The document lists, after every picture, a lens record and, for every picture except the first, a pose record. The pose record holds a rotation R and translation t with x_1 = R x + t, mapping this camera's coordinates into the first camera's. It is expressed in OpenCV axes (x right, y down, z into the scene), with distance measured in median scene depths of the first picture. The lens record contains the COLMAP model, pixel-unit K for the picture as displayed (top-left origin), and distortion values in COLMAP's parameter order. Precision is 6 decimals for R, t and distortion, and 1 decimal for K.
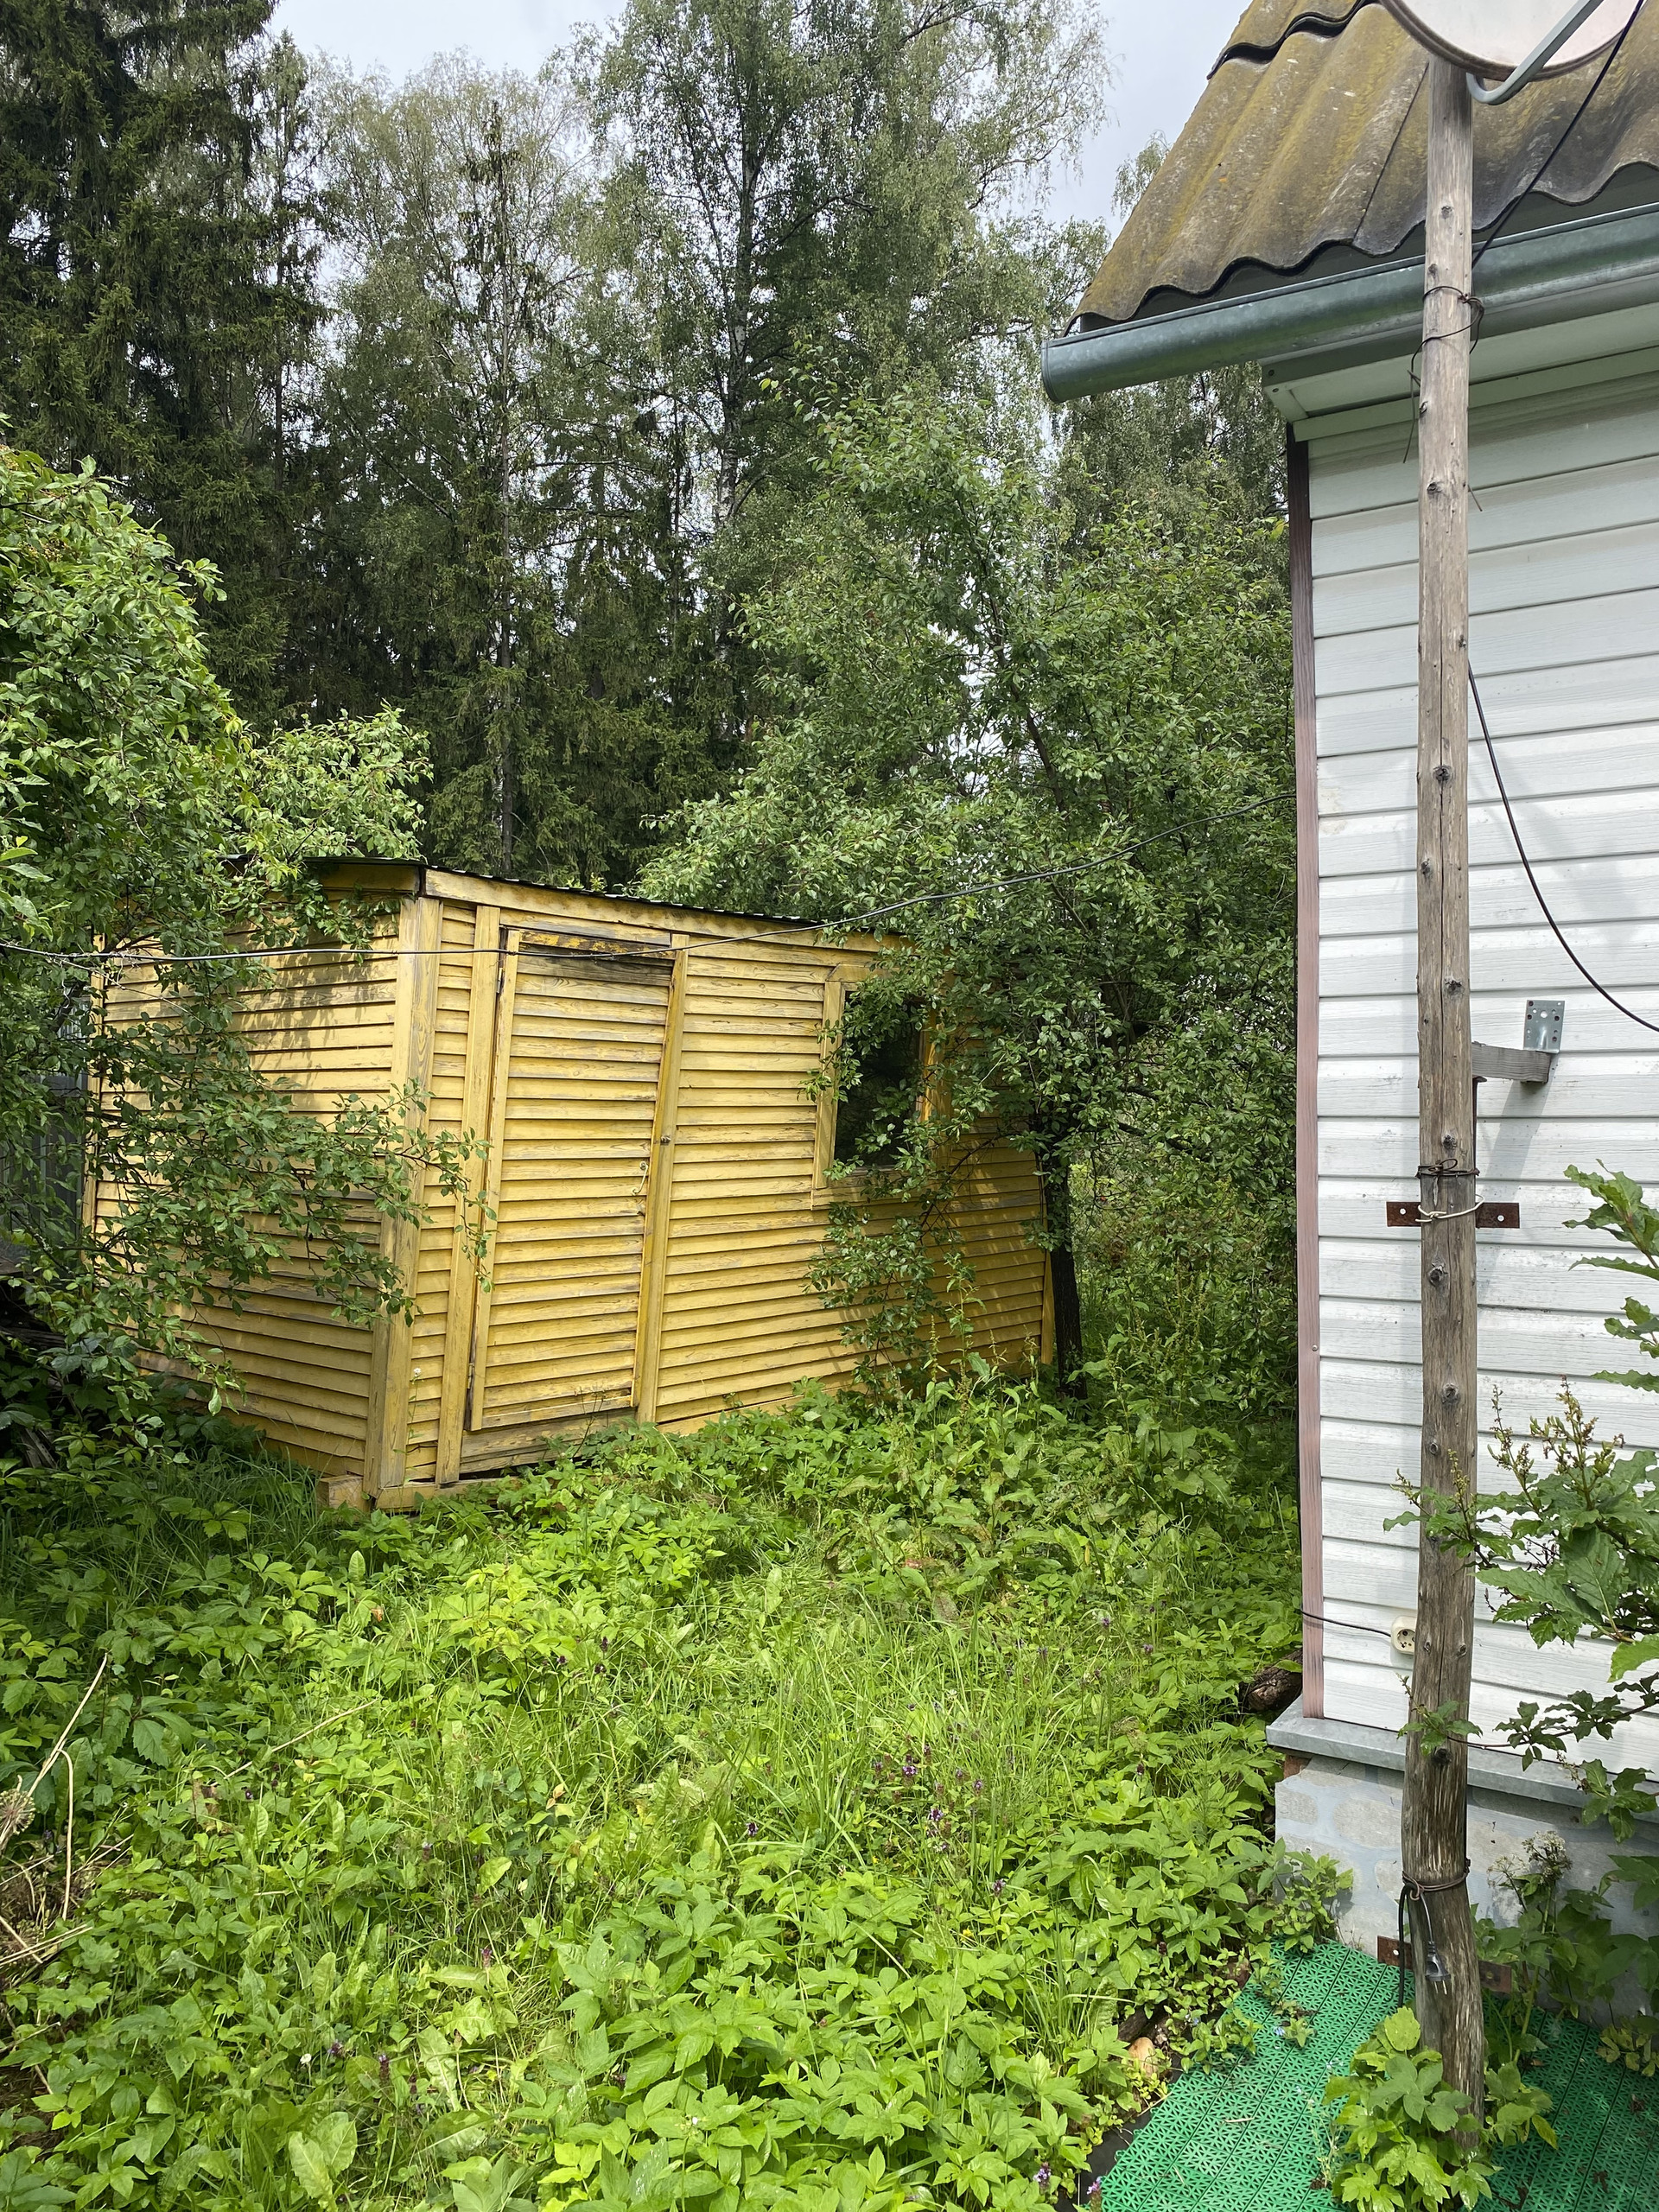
lens RADIAL K [[1702.8, 0, 844.7], [0, 1702.8, 1105.9], [0, 0, 1]] dist [0.037511, -0.036976]
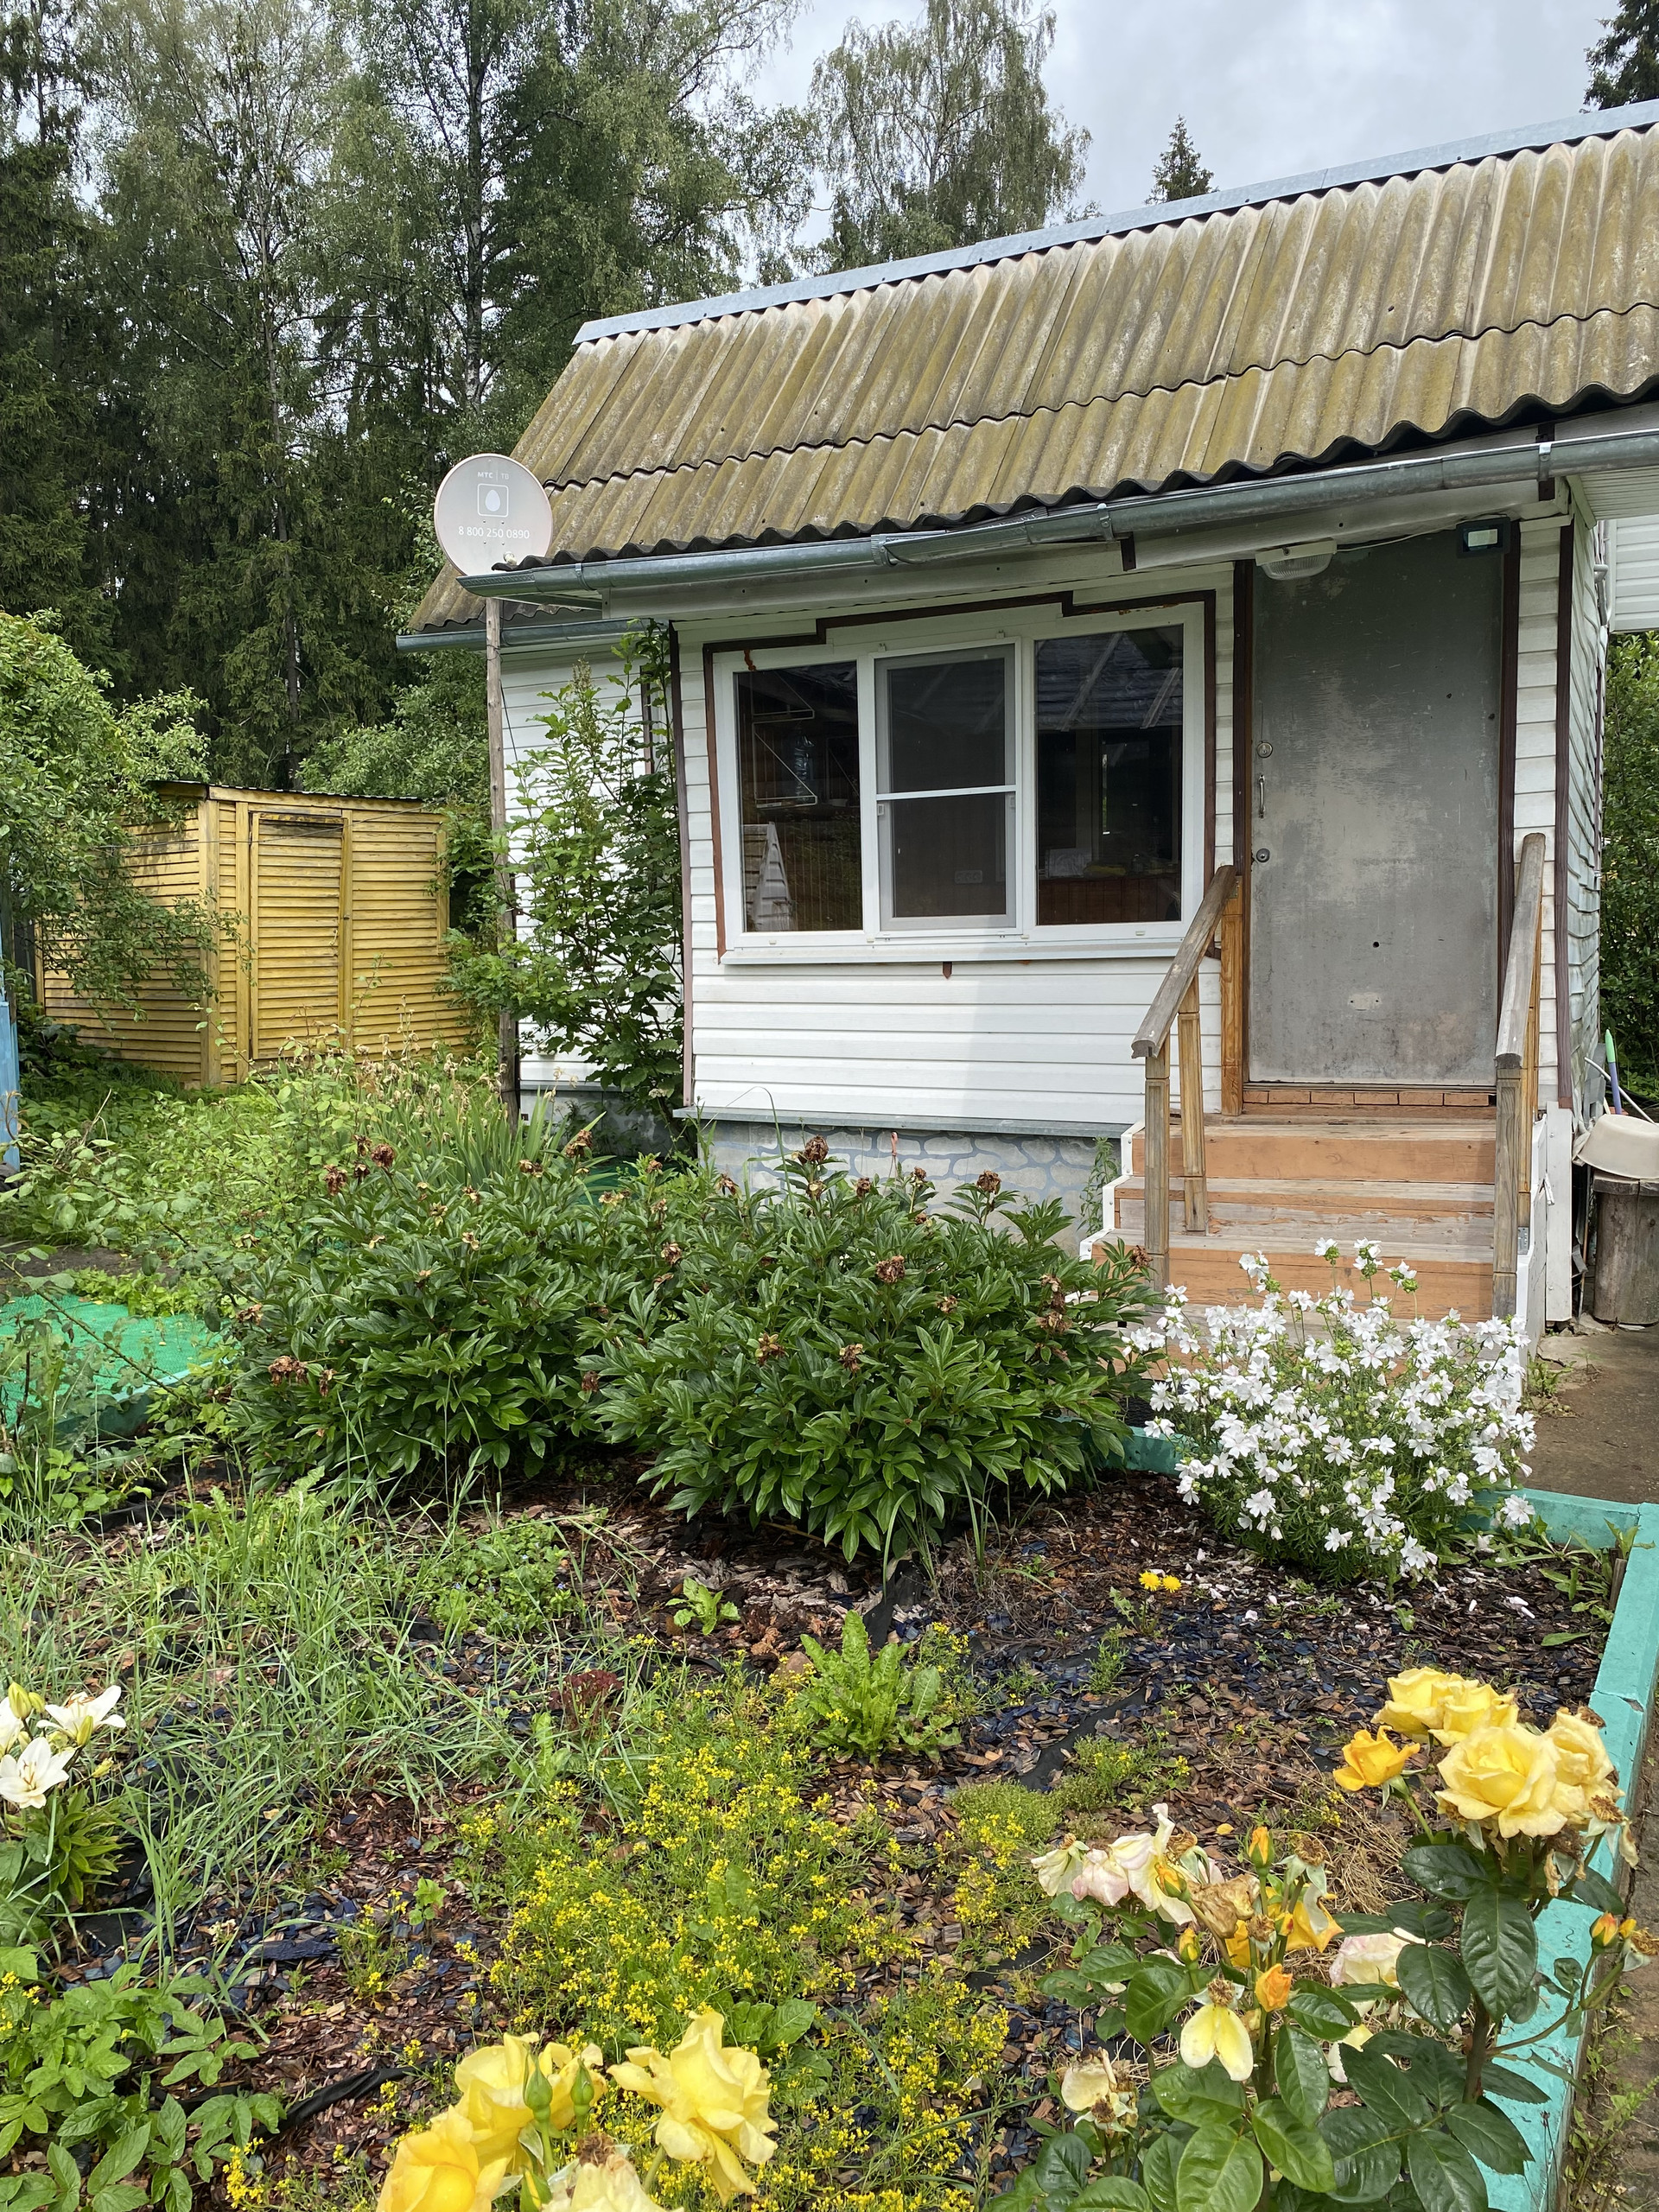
lens RADIAL K [[1702.8, 0, 812.0], [0, 1702.8, 1115.4], [0, 0, 1]] dist [0.037511, -0.036976]
pose [[0.996540, -0.039221, 0.073274, 0.278731], [0.030814, 0.993170, 0.112535, 0.042512], [-0.077187, -0.109887, 0.990942, -1.022659]]
